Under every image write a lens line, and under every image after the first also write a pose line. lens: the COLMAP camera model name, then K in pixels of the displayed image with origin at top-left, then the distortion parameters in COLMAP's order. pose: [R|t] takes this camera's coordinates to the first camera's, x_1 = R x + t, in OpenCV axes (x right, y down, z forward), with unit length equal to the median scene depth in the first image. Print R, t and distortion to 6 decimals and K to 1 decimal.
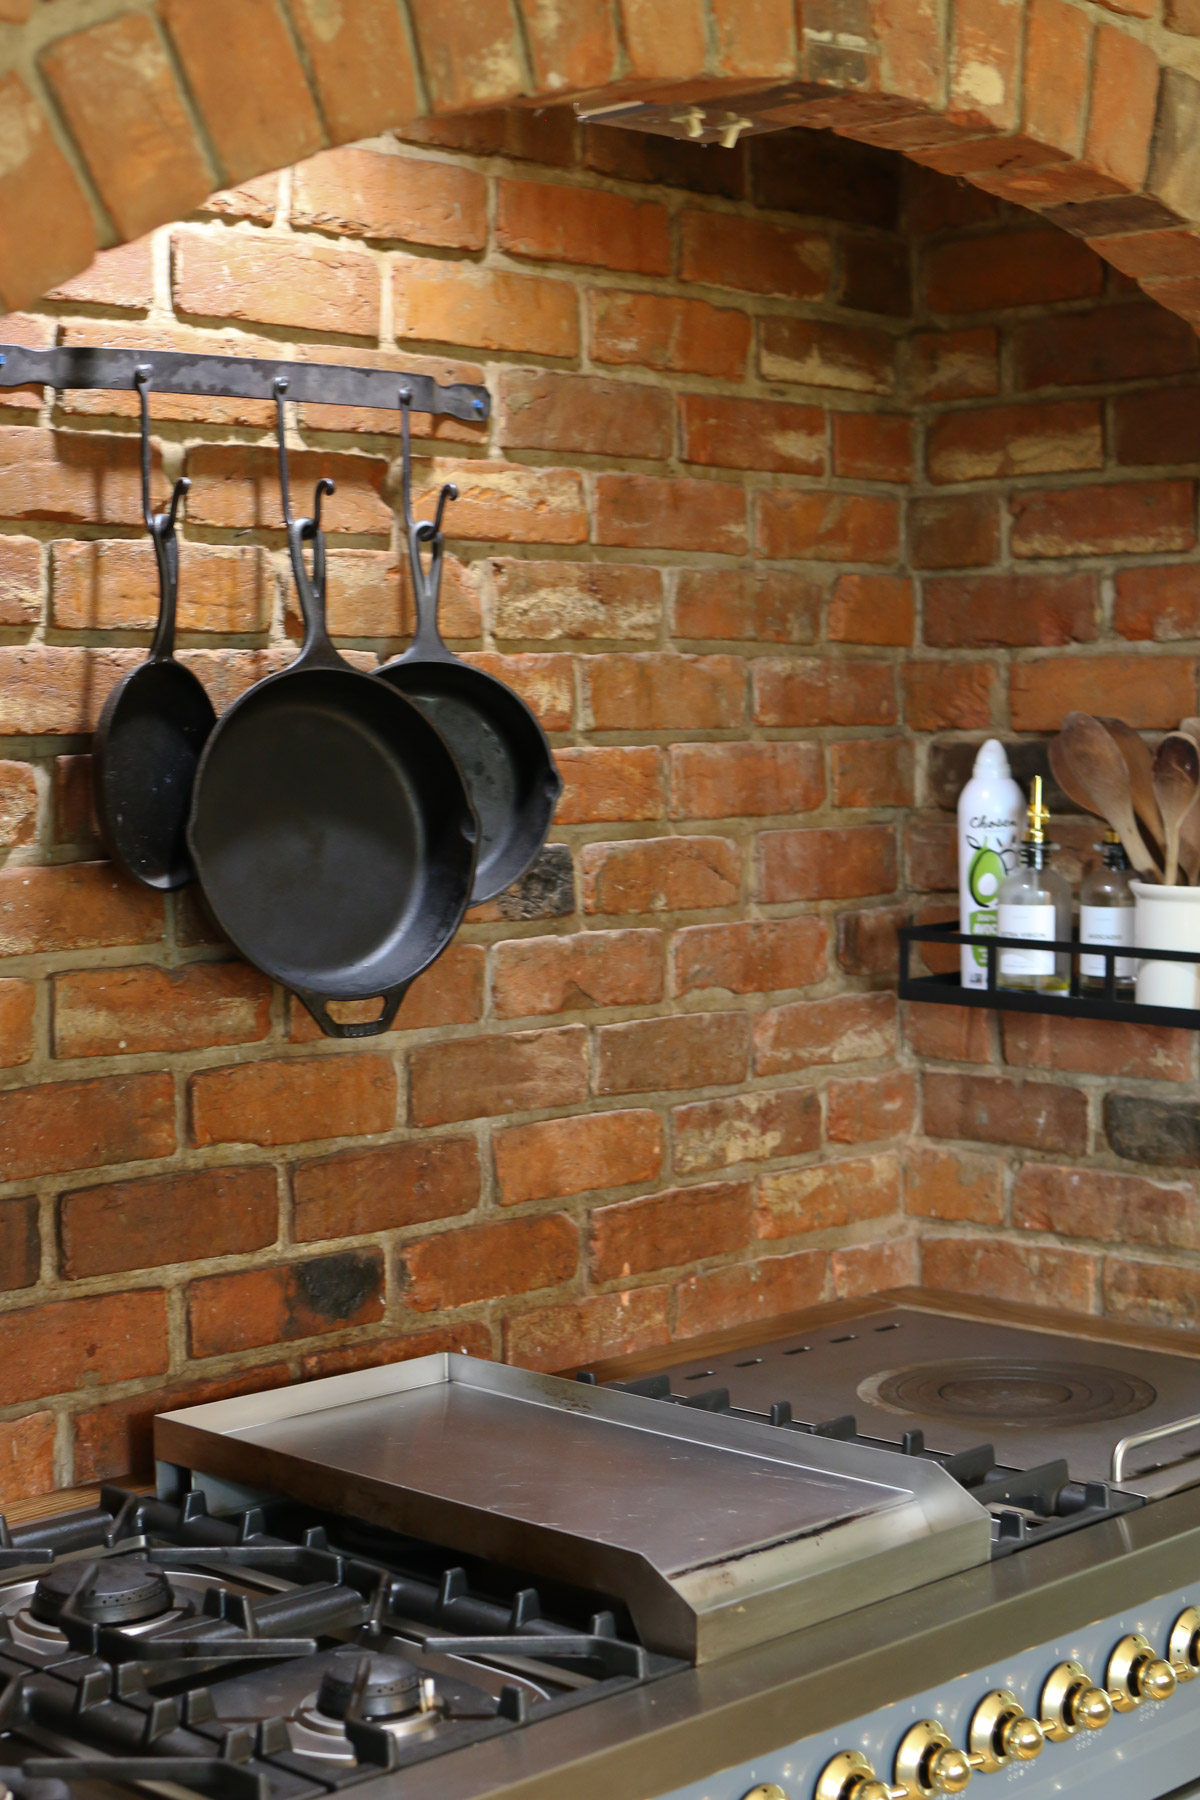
lens RADIAL K [[2891.2, 0, 600.0], [0, 2891.2, 900.0], [0, 0, 1]] dist [-0.072081, 0.114773]
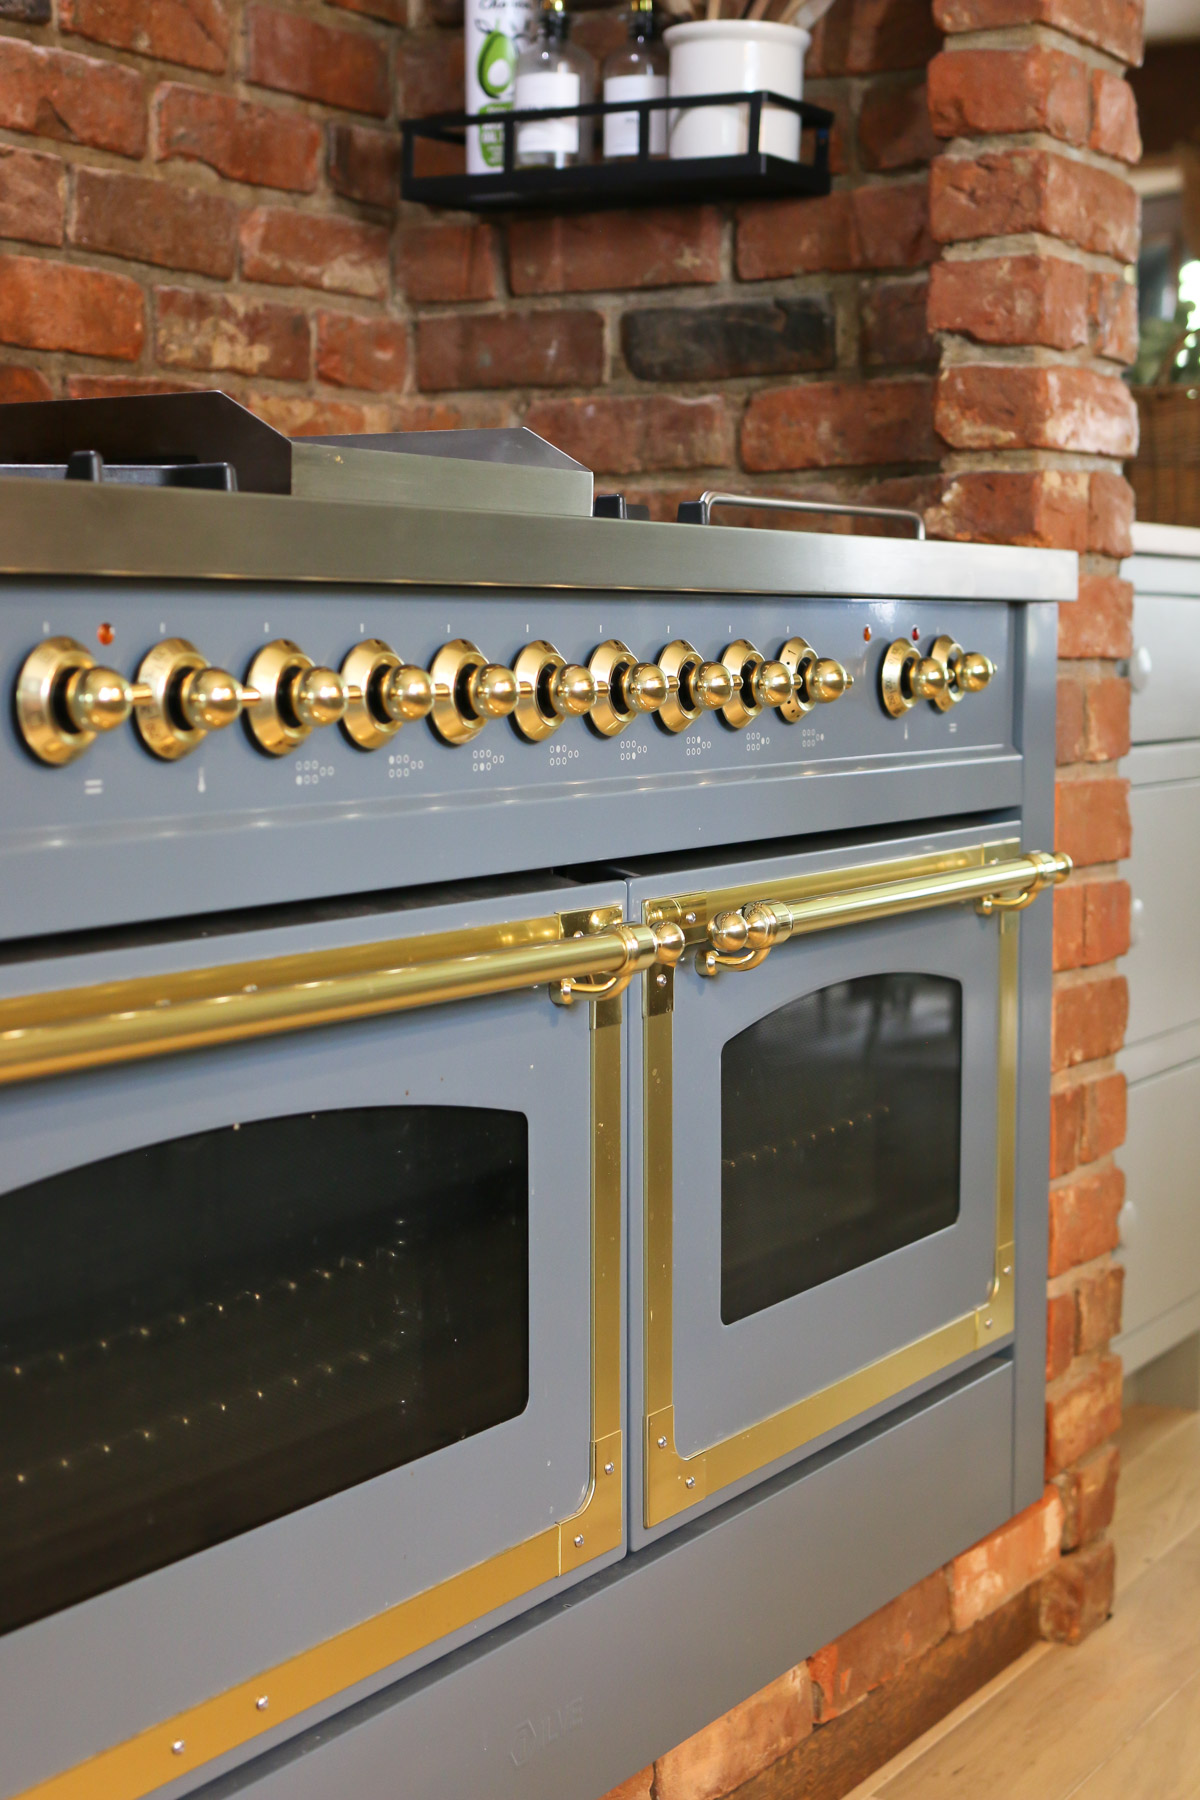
lens RADIAL K [[2837.4, 0, 600.0], [0, 2837.4, 900.0], [0, 0, 1]] dist [-0.071689, 0.065934]
pose [[0.971522, -0.006450, 0.236862, -0.048481], [0.000031, 0.999633, 0.027093, 0.236962], [-0.236950, -0.026315, 0.971165, 0.124275]]
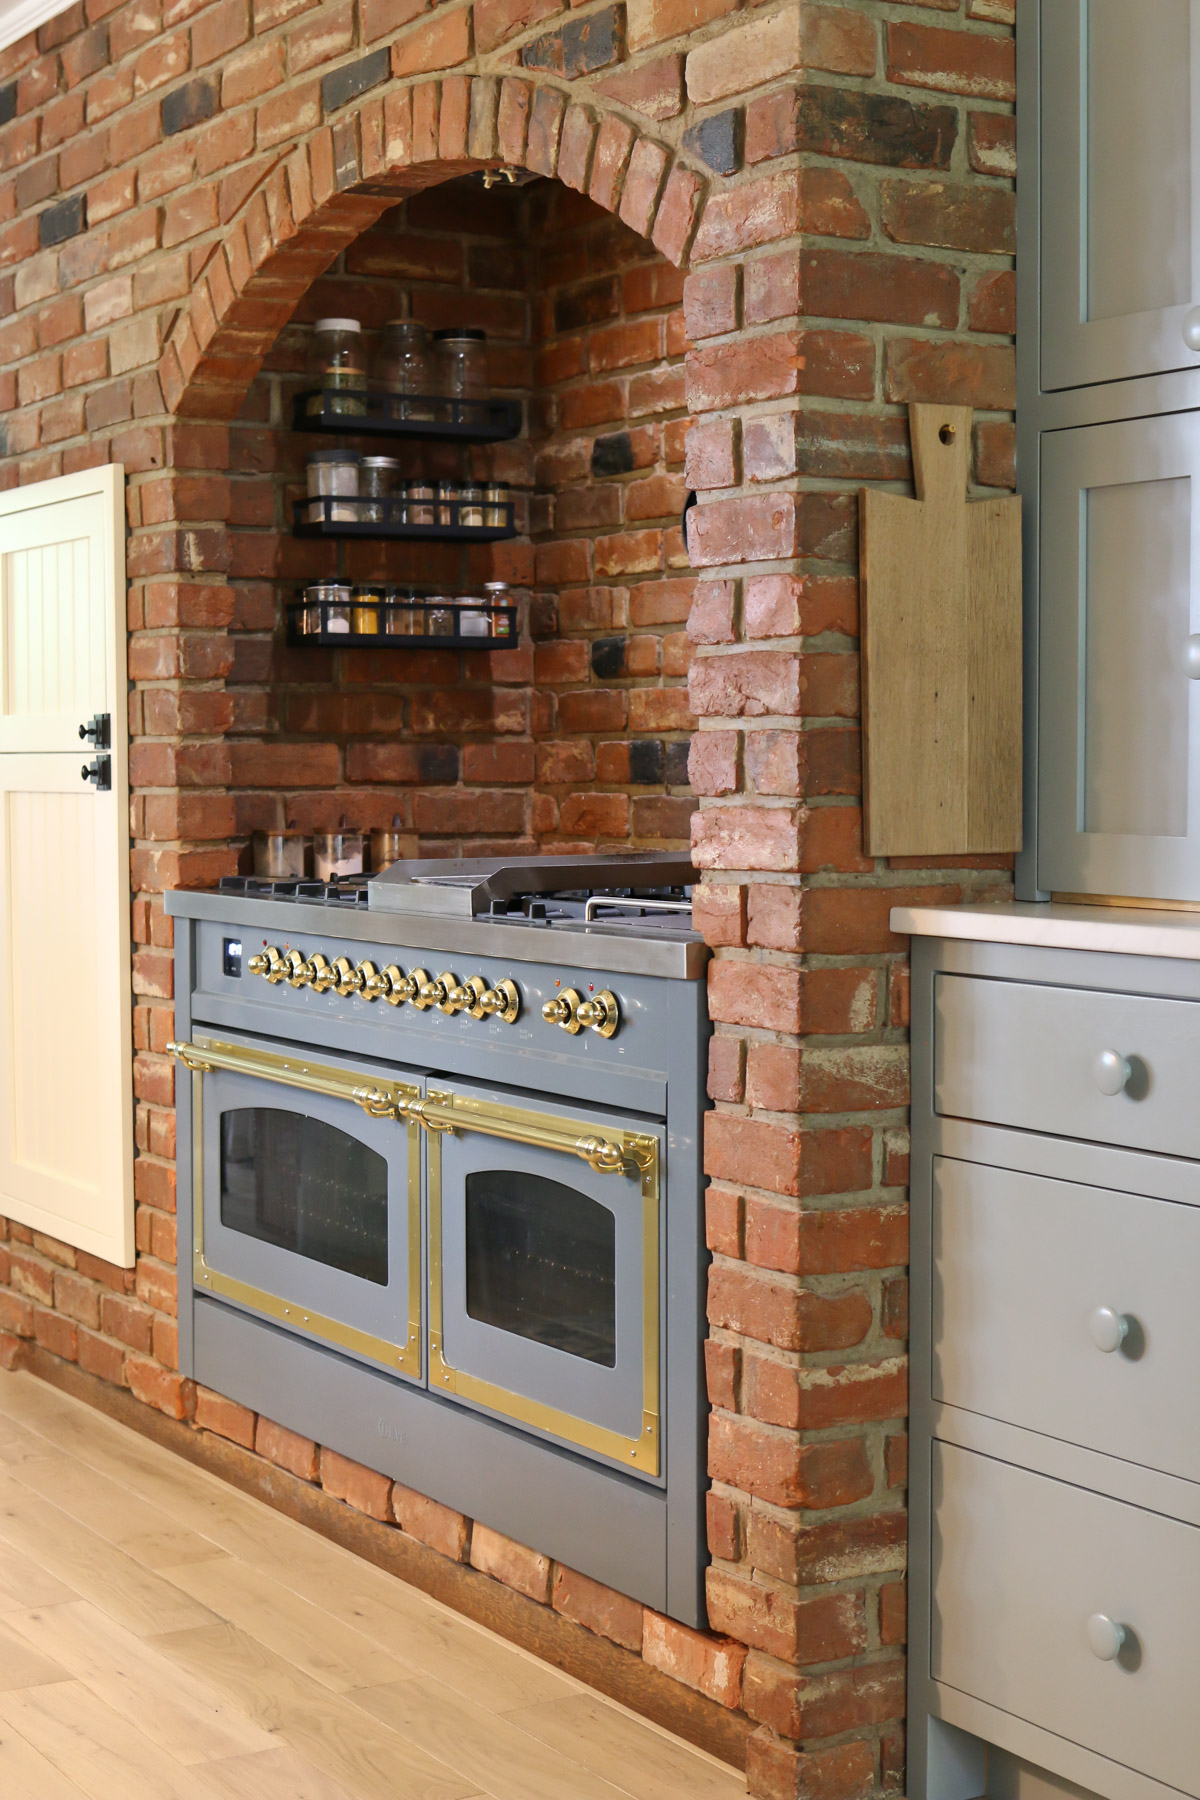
lens RADIAL K [[2757.7, 0, 600.0], [0, 2757.7, 900.0], [0, 0, 1]] dist [-0.069819, 0.037510]
pose [[-0.260305, 0.062505, -0.963501, 1.356029], [-0.053472, 0.995438, 0.079023, 0.055116], [0.964045, 0.072091, -0.255775, 1.140937]]
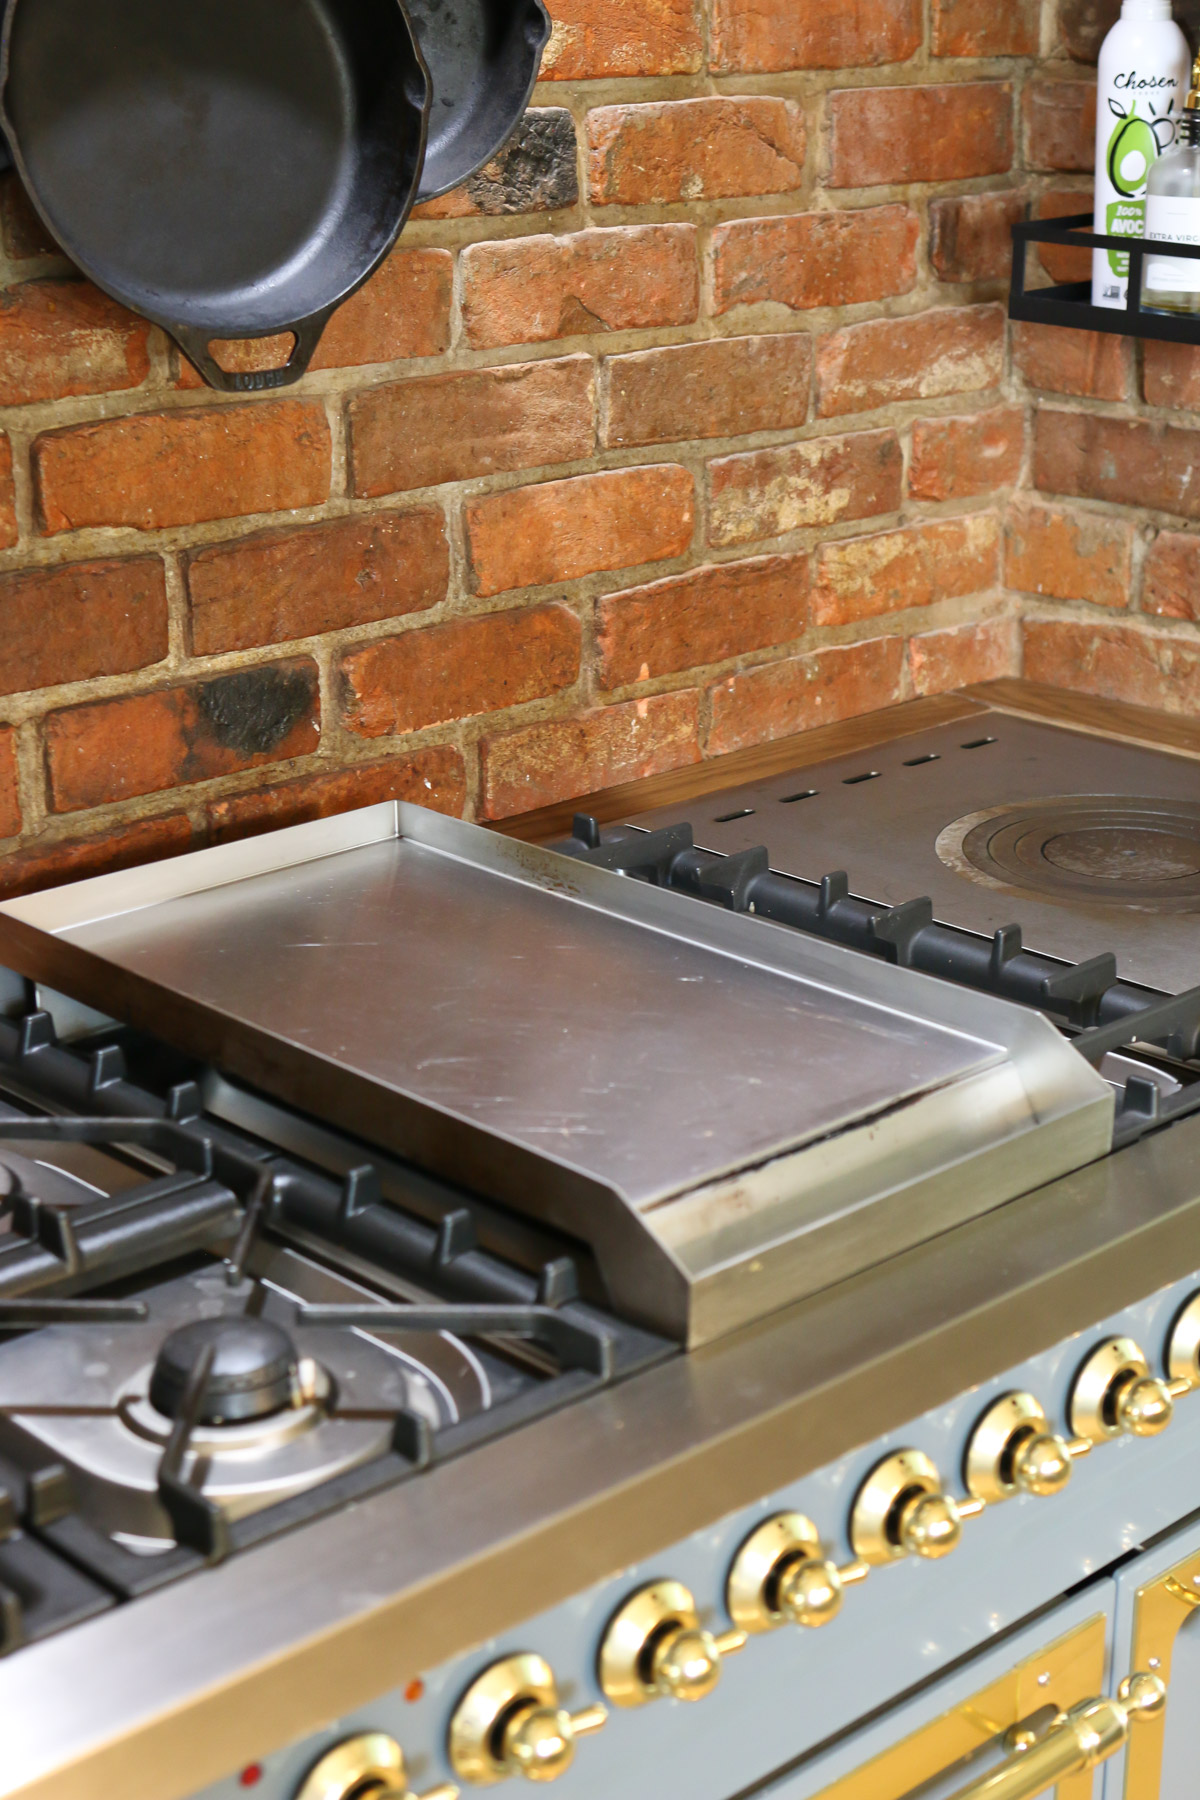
lens RADIAL K [[2837.4, 0, 600.0], [0, 2837.4, 900.0], [0, 0, 1]] dist [-0.071689, 0.065934]
pose [[0.999451, 0.015512, -0.029272, 0.020328], [-0.007316, 0.965133, 0.261658, -0.012347], [0.032311, -0.261301, 0.964717, 0.243334]]
